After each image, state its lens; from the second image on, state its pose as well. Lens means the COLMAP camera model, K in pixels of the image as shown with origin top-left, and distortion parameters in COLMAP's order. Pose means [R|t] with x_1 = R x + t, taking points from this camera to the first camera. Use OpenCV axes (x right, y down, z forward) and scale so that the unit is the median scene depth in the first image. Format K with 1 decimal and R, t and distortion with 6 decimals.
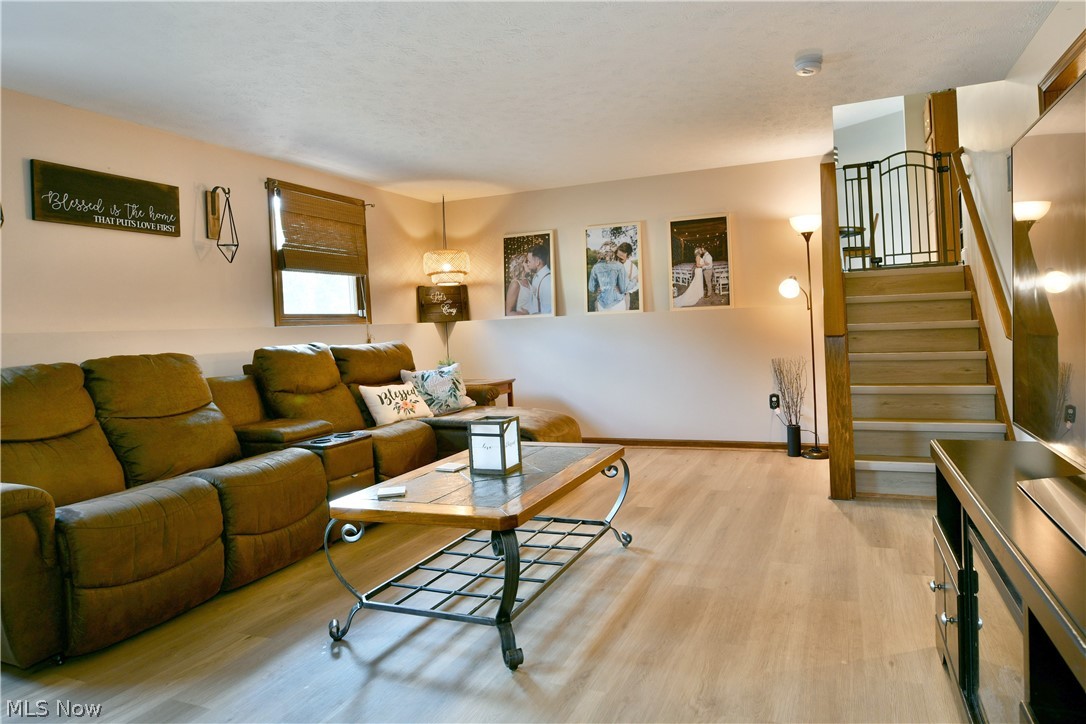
lens RADIAL K [[667.0, 0, 541.1], [0, 667.0, 334.4], [0, 0, 1]] dist [-0.013794, -0.002789]
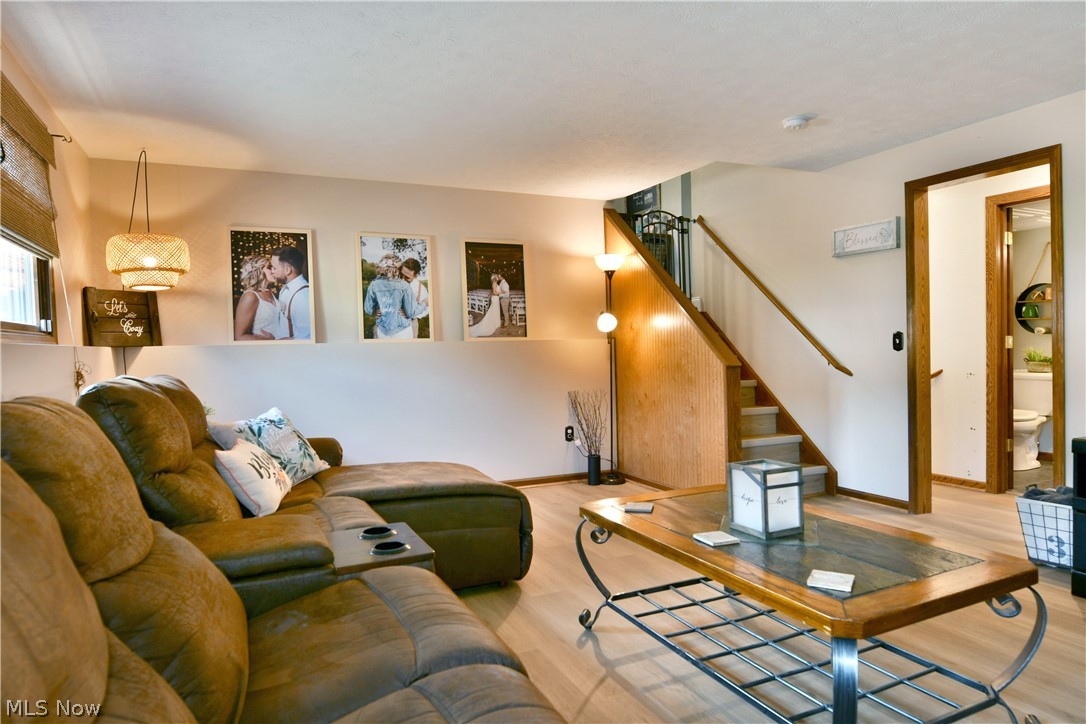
lens RADIAL K [[667.0, 0, 537.4], [0, 667.0, 362.5], [0, 0, 1]] dist [-0.013794, -0.002789]
pose [[0.675336, 0.011218, 0.737424, -0.392903], [0.001900, 0.999855, -0.016950, 0.009127], [-0.737507, 0.012848, 0.675217, 0.317233]]
